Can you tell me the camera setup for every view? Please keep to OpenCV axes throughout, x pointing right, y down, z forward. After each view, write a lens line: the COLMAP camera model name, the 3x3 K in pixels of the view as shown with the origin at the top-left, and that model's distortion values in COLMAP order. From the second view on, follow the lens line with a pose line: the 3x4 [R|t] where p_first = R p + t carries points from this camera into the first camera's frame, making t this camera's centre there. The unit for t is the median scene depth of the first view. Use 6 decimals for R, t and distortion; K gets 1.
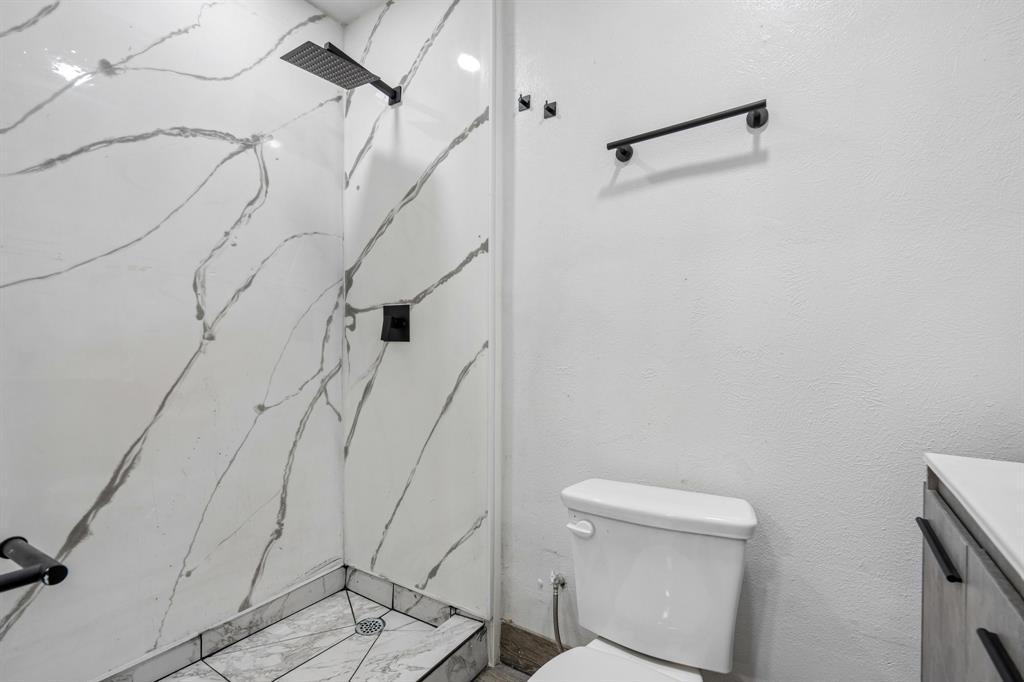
lens RADIAL K [[466.5, 0, 508.4], [0, 466.5, 345.0], [0, 0, 1]] dist [-0.006770, 0.003263]
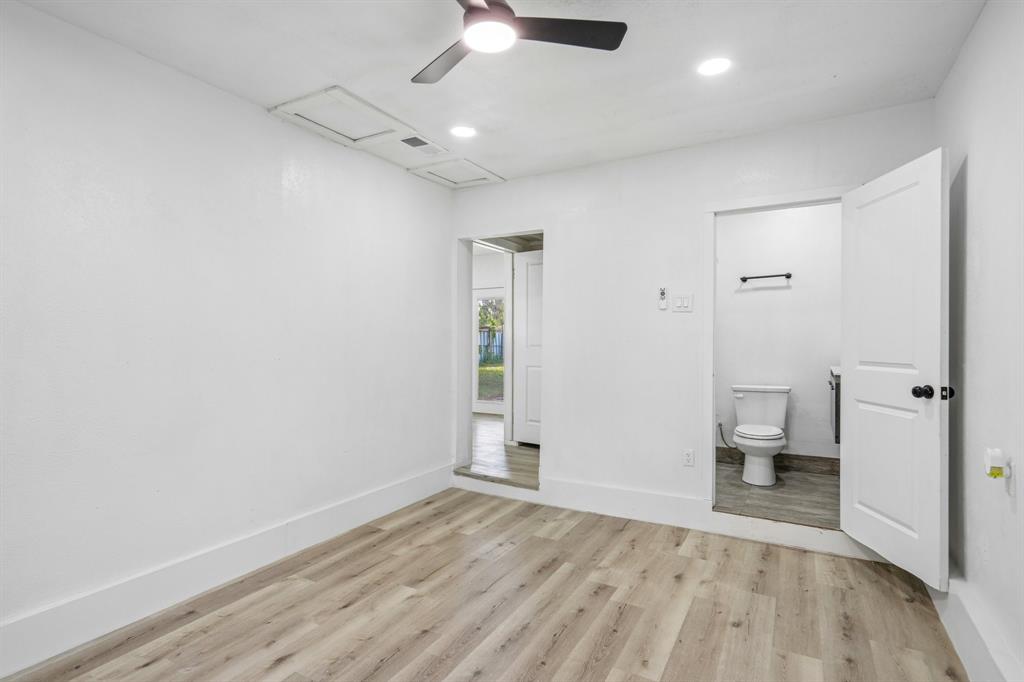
lens RADIAL K [[502.7, 0, 508.9], [0, 502.7, 340.7], [0, 0, 1]] dist [0.004075, 0.000071]
pose [[0.997166, 0.003840, 0.075137, -1.494821], [-0.002831, 0.999904, -0.013529, 0.037059], [-0.075181, 0.013278, 0.997081, -2.113423]]
